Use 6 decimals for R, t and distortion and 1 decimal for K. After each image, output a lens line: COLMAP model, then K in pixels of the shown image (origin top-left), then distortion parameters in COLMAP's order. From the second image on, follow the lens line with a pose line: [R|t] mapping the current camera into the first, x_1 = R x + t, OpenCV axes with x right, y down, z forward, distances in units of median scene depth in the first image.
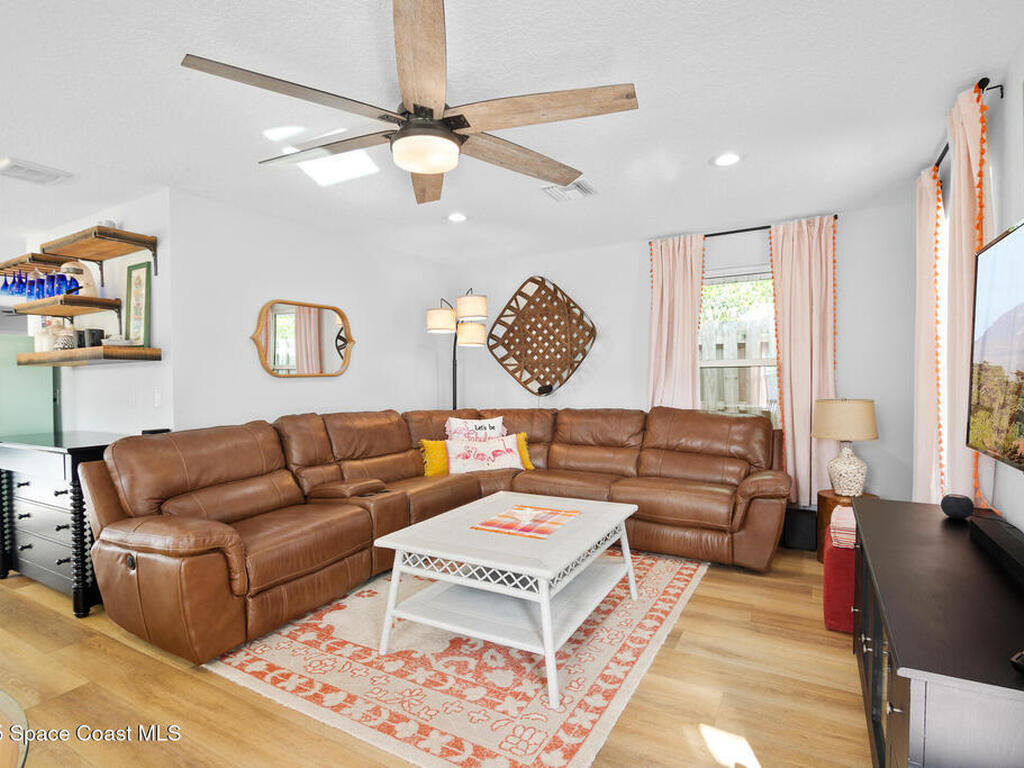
lens RADIAL K [[532.3, 0, 514.6], [0, 532.3, 389.7], [0, 0, 1]] dist [-0.005500, -0.001409]
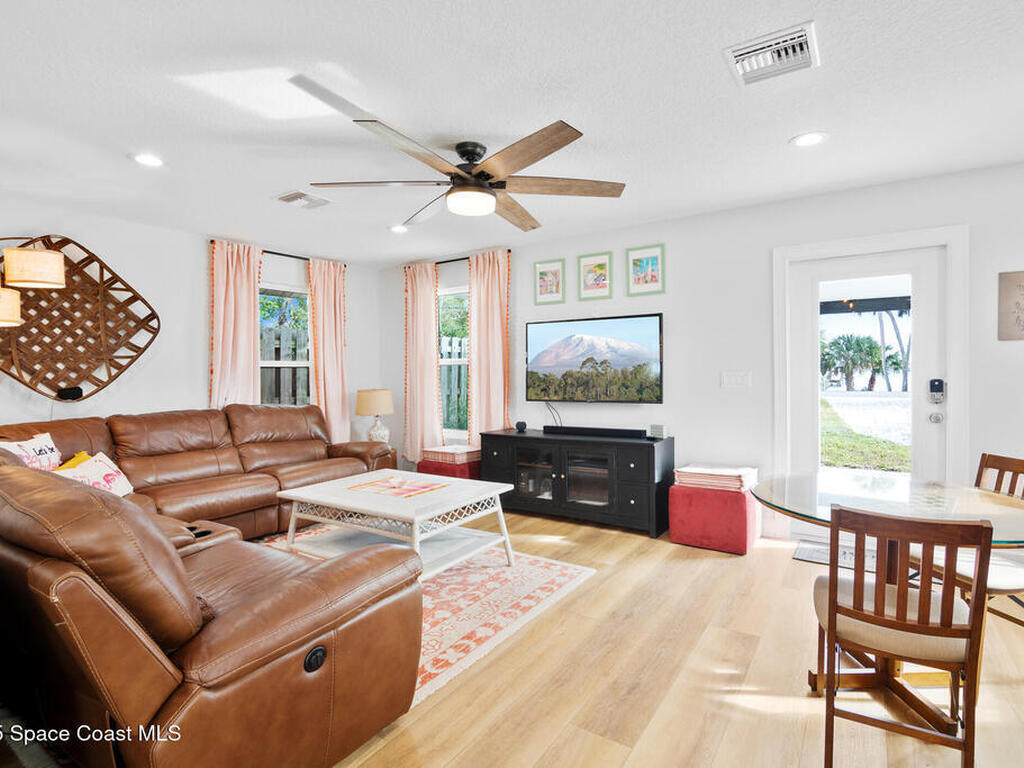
lens RADIAL K [[532.3, 0, 514.6], [0, 532.3, 389.7], [0, 0, 1]] dist [-0.005500, -0.001409]
pose [[0.067238, -0.020693, 0.997522, -1.371633], [0.035781, 0.999192, 0.018316, 0.007641], [-0.997095, 0.034460, 0.067924, 0.740106]]
